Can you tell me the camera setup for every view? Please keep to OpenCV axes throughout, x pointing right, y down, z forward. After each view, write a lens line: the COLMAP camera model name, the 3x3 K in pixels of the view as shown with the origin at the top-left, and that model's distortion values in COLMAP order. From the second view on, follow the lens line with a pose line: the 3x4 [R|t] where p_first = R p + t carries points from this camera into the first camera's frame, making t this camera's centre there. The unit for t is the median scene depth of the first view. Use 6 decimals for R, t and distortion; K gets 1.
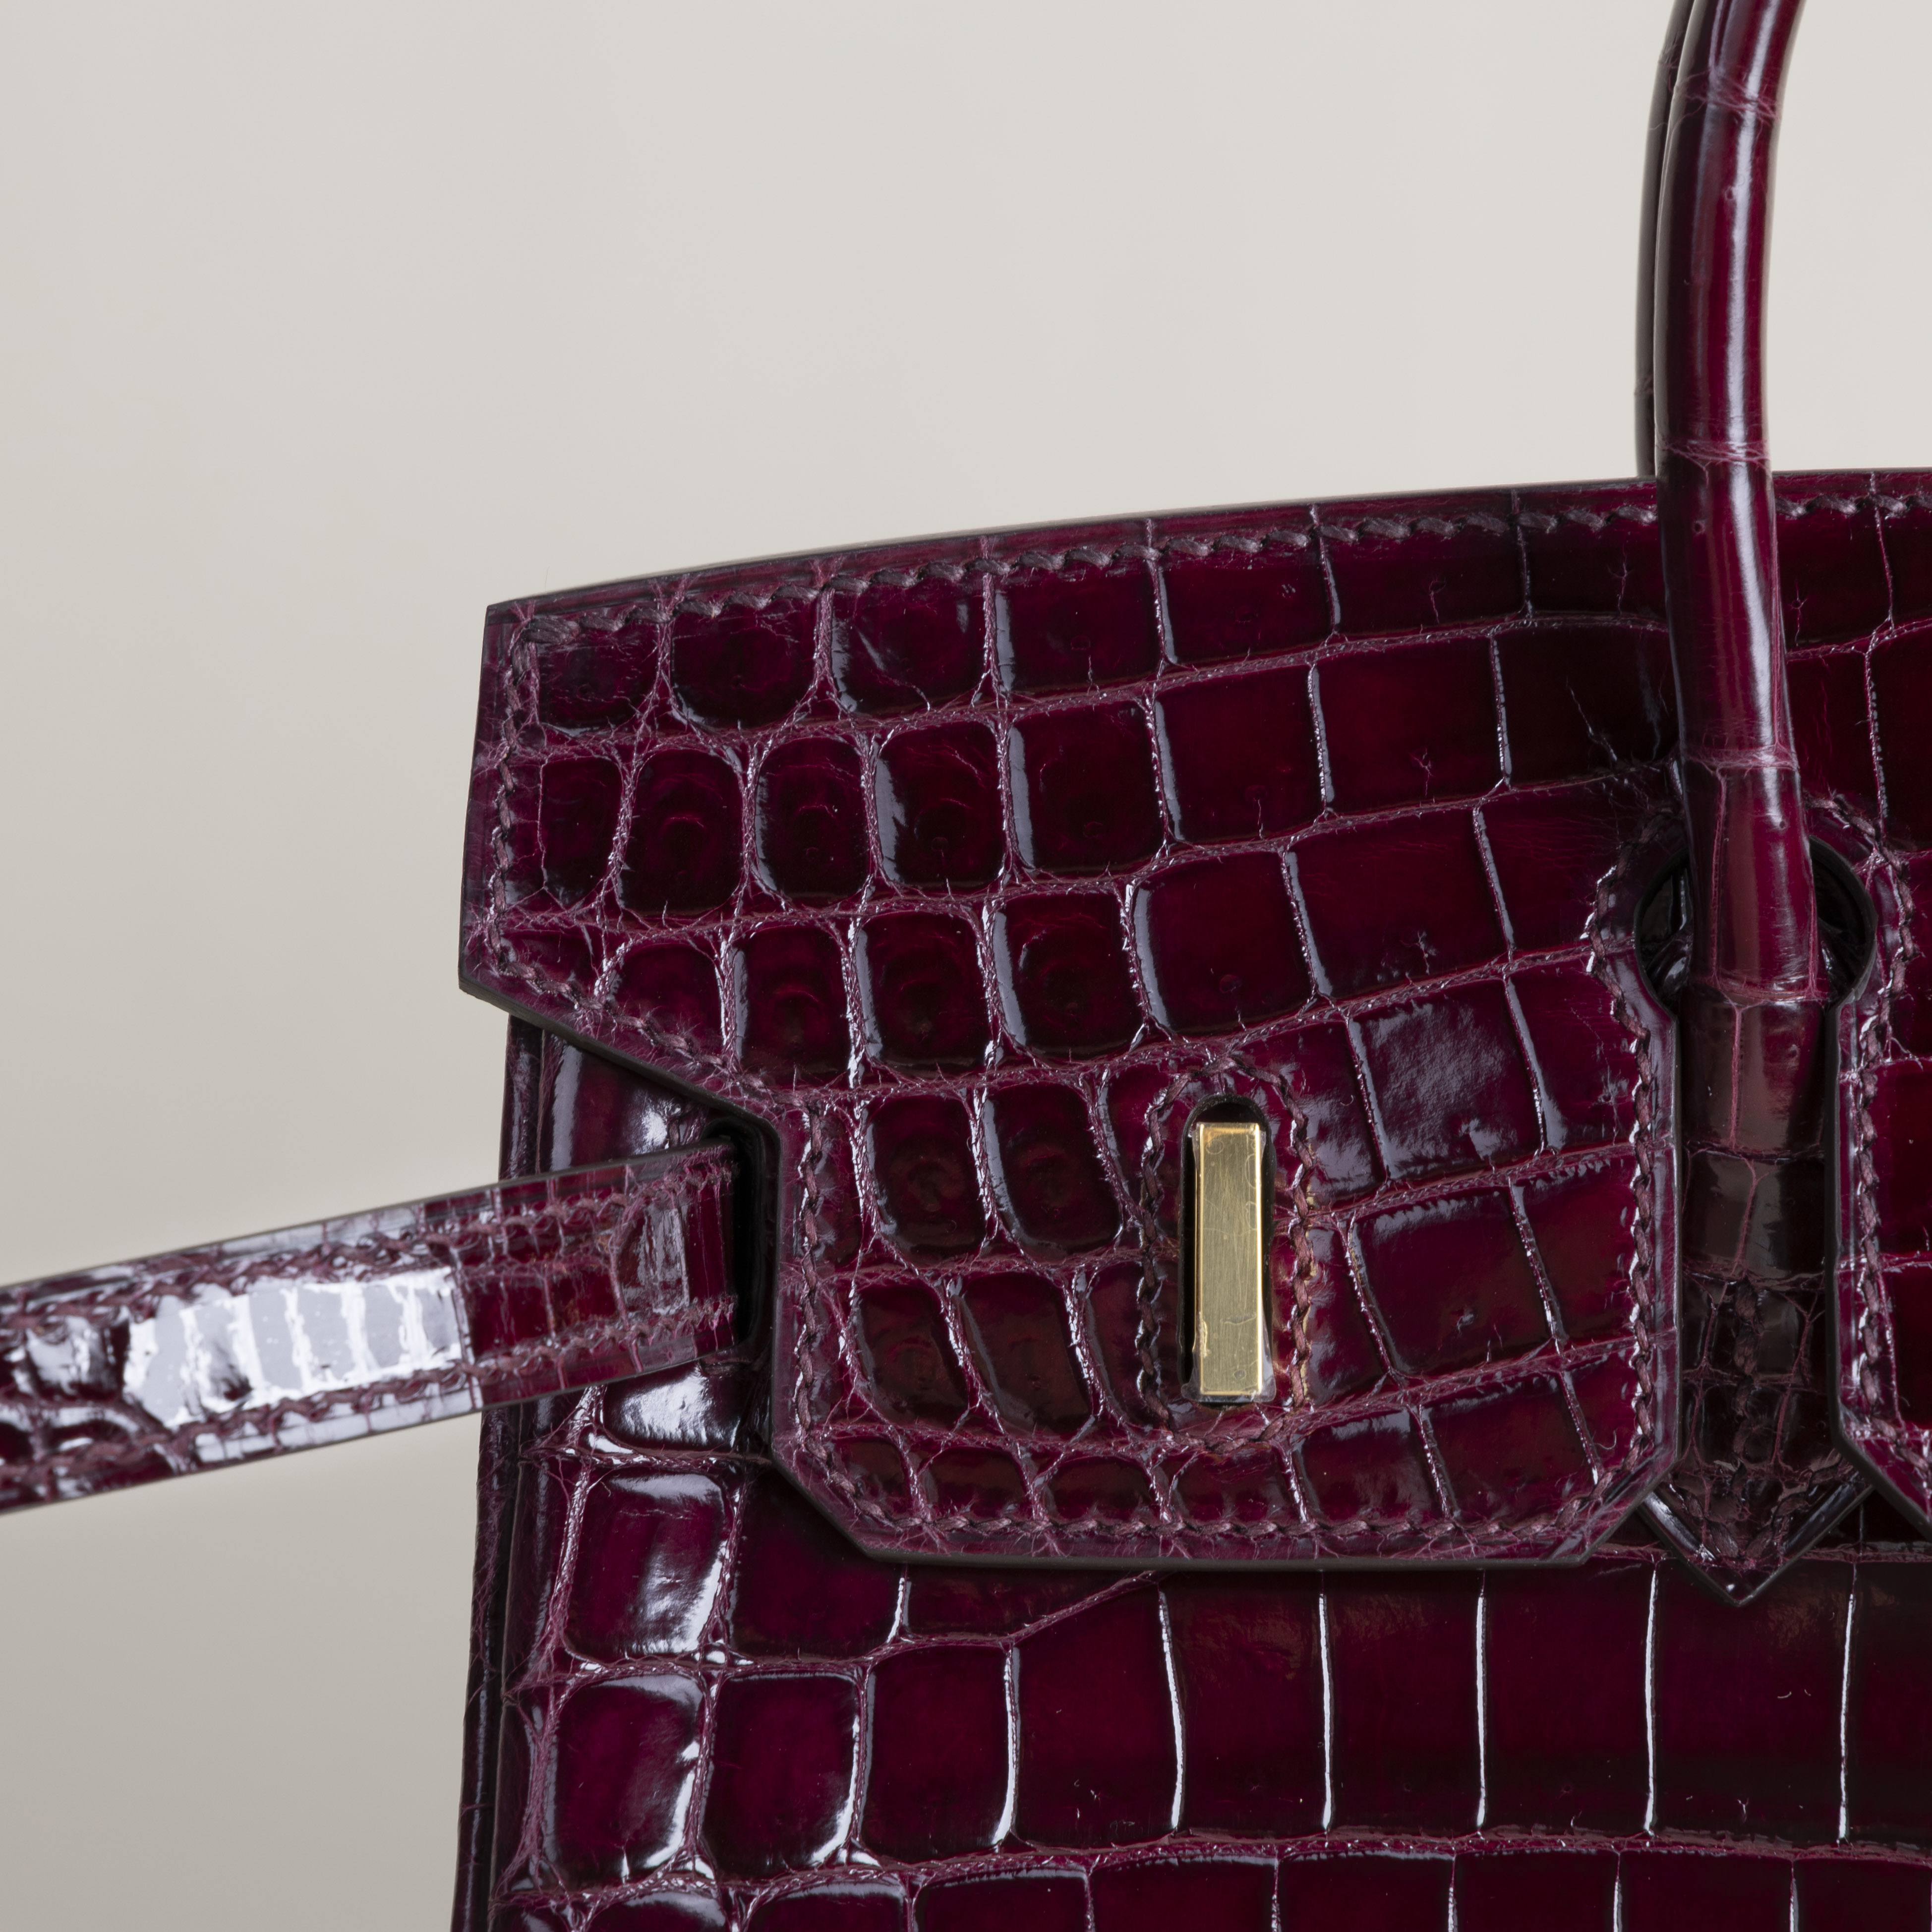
lens RADIAL K [[8002.3, 0, 963.0], [0, 8002.3, 963.4], [0, 0, 1]] dist [0.189297, 0.000000]
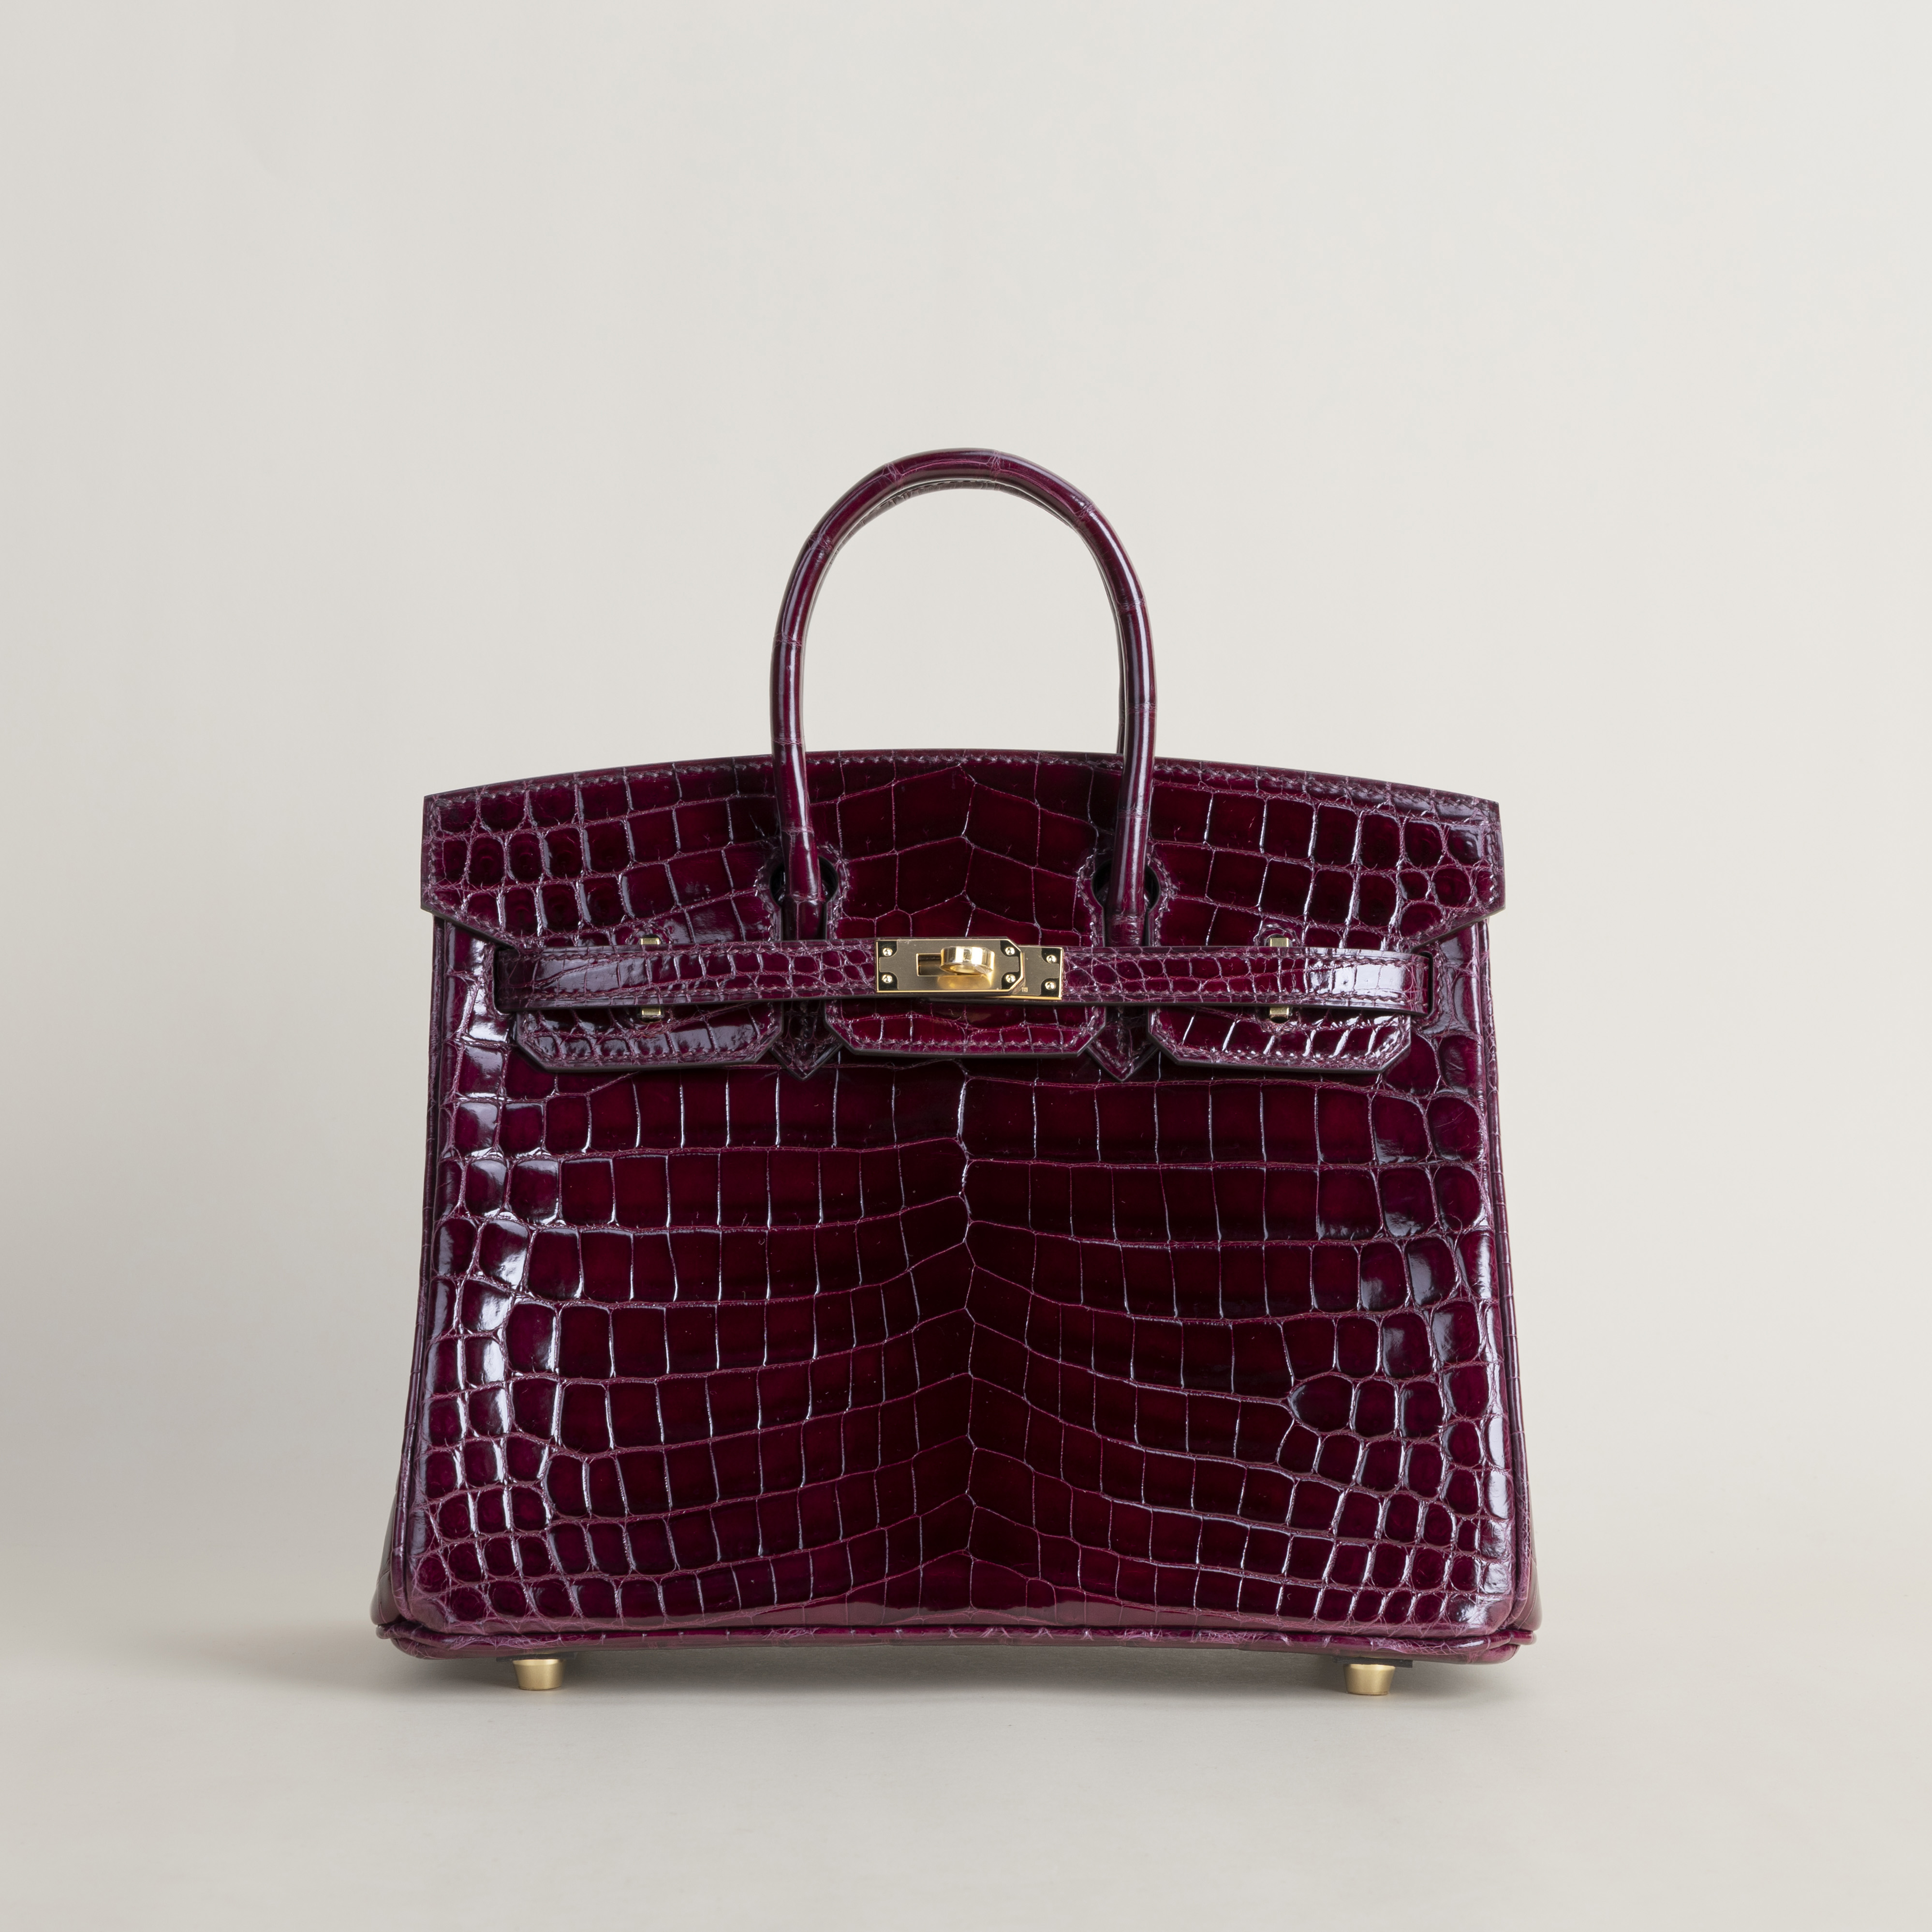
lens RADIAL K [[8002.3, 0, 965.0], [0, 8002.3, 973.2], [0, 0, 1]] dist [0.189297, 0.000000]
pose [[0.997425, -0.012950, 0.070542, -0.072180], [0.017524, 0.997757, -0.064606, 0.250164], [-0.069547, 0.065676, 0.995414, -2.343869]]
